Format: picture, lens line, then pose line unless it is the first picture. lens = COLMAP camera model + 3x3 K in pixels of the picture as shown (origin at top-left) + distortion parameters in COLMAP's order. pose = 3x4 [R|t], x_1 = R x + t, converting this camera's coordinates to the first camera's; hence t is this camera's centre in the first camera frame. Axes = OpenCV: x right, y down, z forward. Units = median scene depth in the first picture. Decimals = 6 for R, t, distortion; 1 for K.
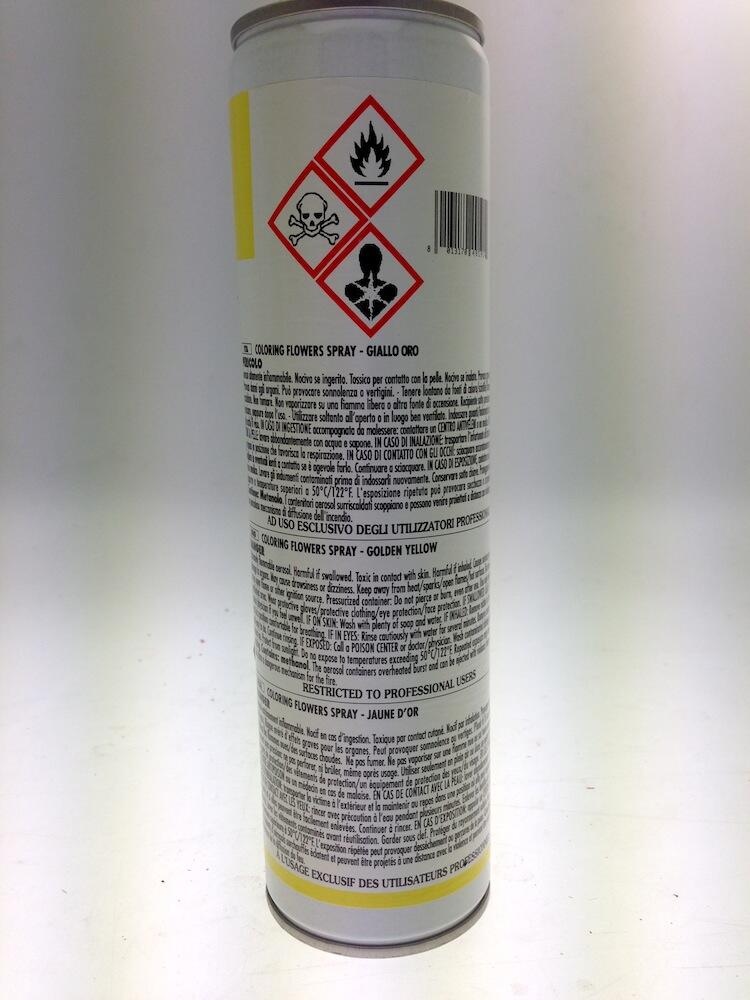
lens RADIAL K [[920.3, 0, 375.0], [0, 920.3, 500.0], [0, 0, 1]] dist [0.017037, 0.006444]
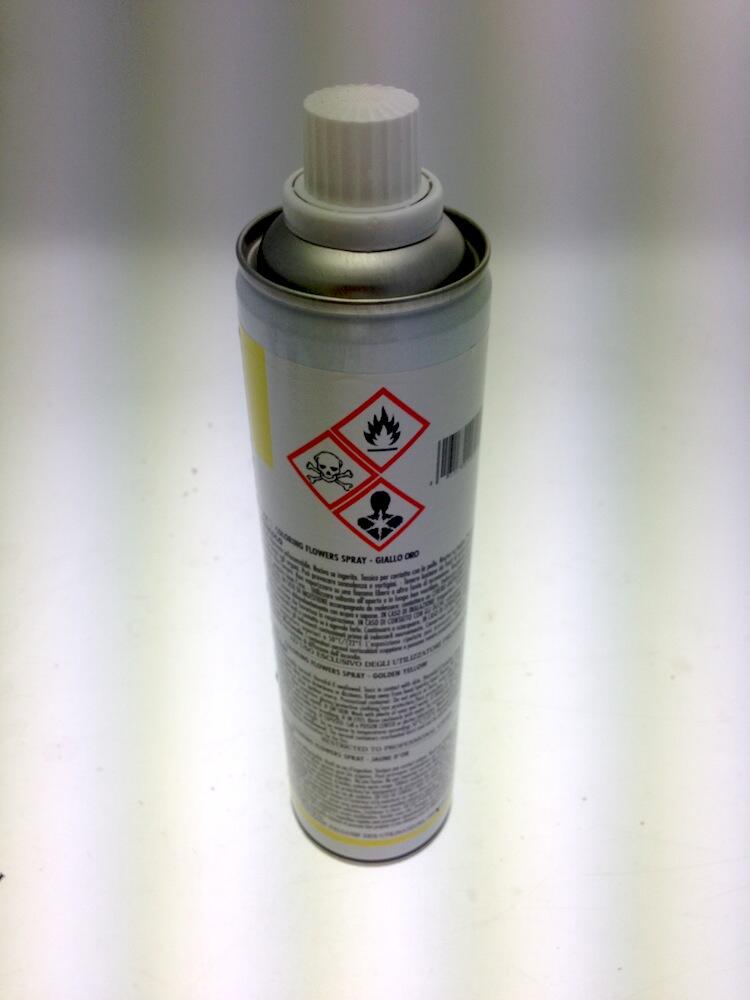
lens RADIAL K [[920.3, 0, 375.0], [0, 920.3, 500.0], [0, 0, 1]] dist [0.017037, 0.006444]
pose [[0.998435, -0.020703, 0.051947, -0.067291], [-0.006455, 0.880070, 0.474800, -0.765695], [-0.055547, -0.474393, 0.878559, -0.001011]]
